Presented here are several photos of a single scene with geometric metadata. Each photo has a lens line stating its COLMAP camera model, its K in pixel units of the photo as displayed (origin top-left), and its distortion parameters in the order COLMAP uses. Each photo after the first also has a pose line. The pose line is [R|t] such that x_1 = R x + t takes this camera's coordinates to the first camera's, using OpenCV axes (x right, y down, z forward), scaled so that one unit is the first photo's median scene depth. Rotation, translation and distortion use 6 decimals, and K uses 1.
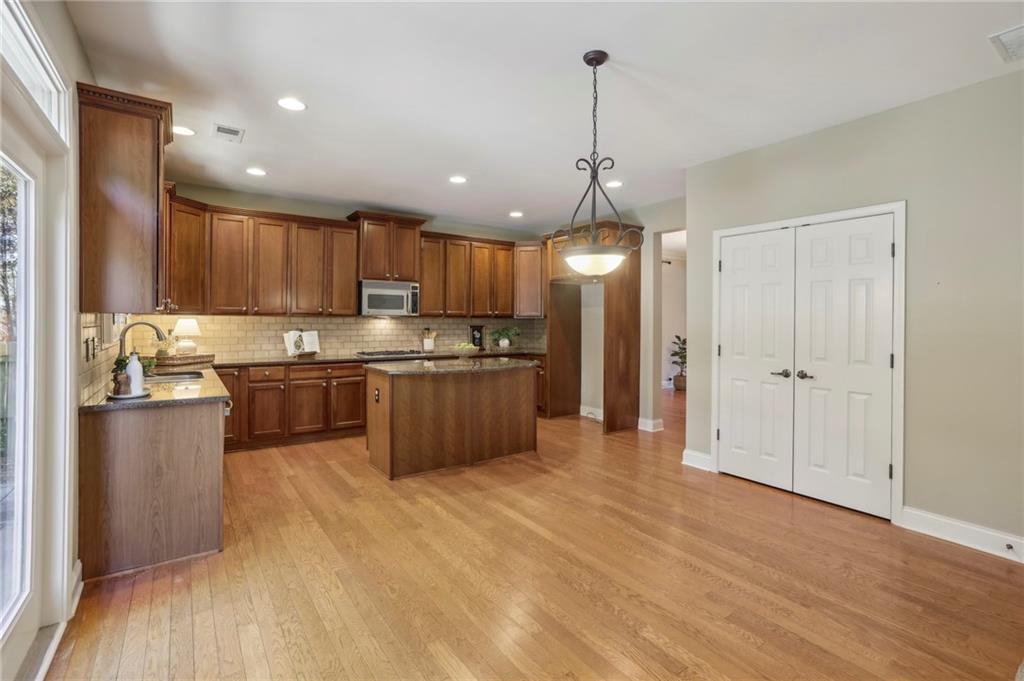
lens RADIAL K [[475.9, 0, 513.5], [0, 475.9, 321.6], [0, 0, 1]] dist [-0.026448, 0.005513]
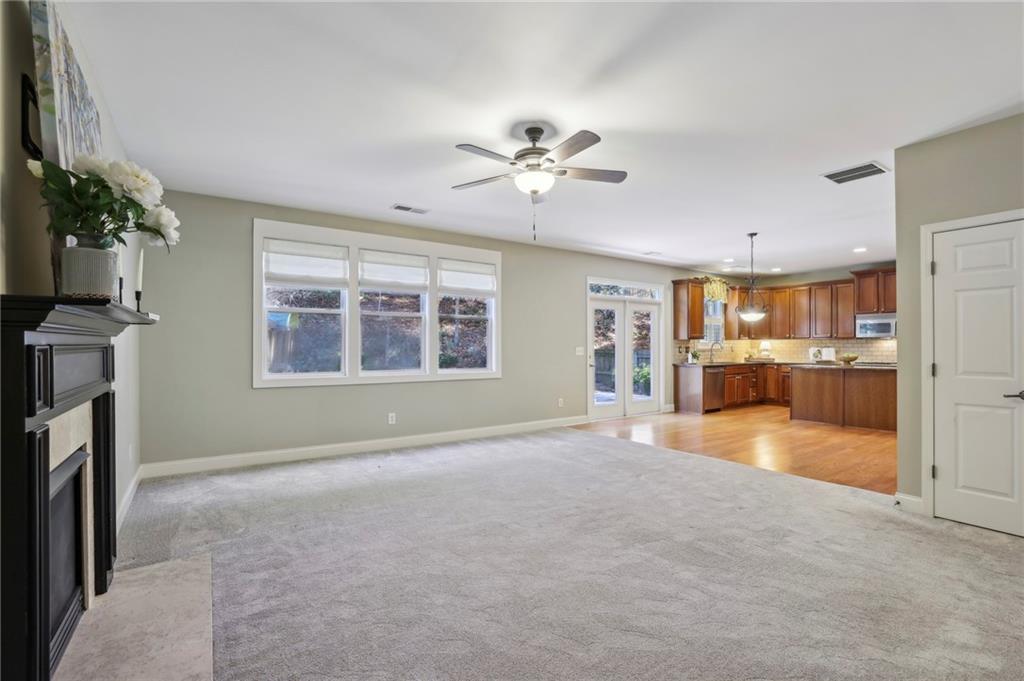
lens RADIAL K [[447.6, 0, 514.3], [0, 447.6, 344.1], [0, 0, 1]] dist [-0.021871, 0.004346]
pose [[-0.003712, -0.009398, -0.999949, 1.341057], [-0.000584, 0.999956, -0.009396, 0.026437], [0.999993, 0.000549, -0.003718, -0.143562]]
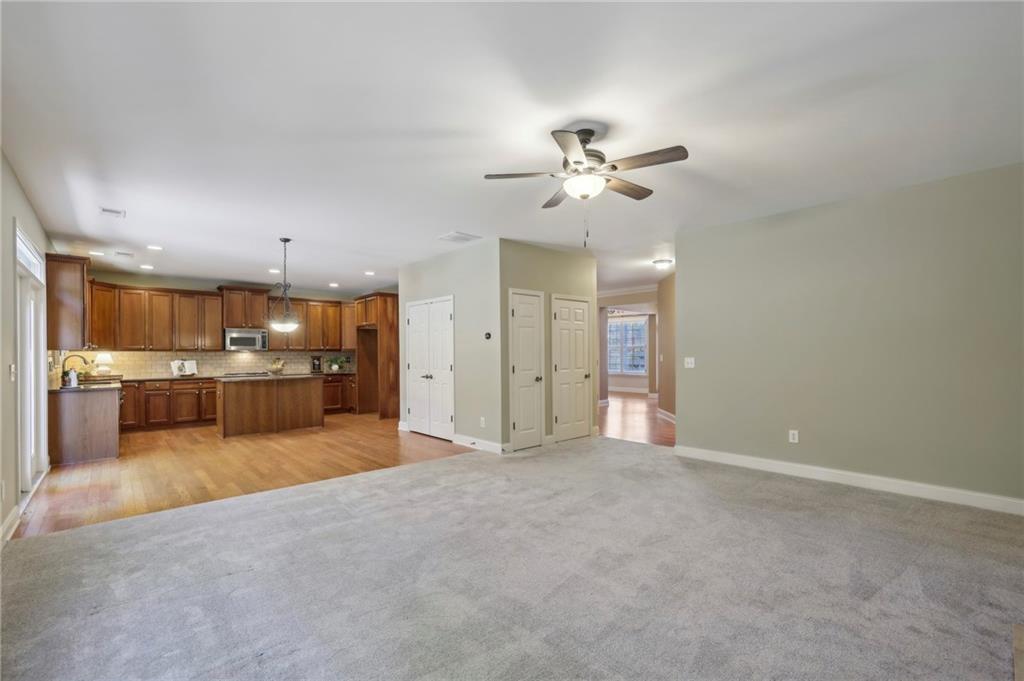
lens RADIAL K [[447.6, 0, 512.5], [0, 447.6, 356.1], [0, 0, 1]] dist [-0.021871, 0.004346]
pose [[0.992486, -0.013345, 0.121631, 0.538146], [0.013181, 0.999911, 0.002154, 0.018777], [-0.121649, -0.000534, 0.992573, -0.707082]]
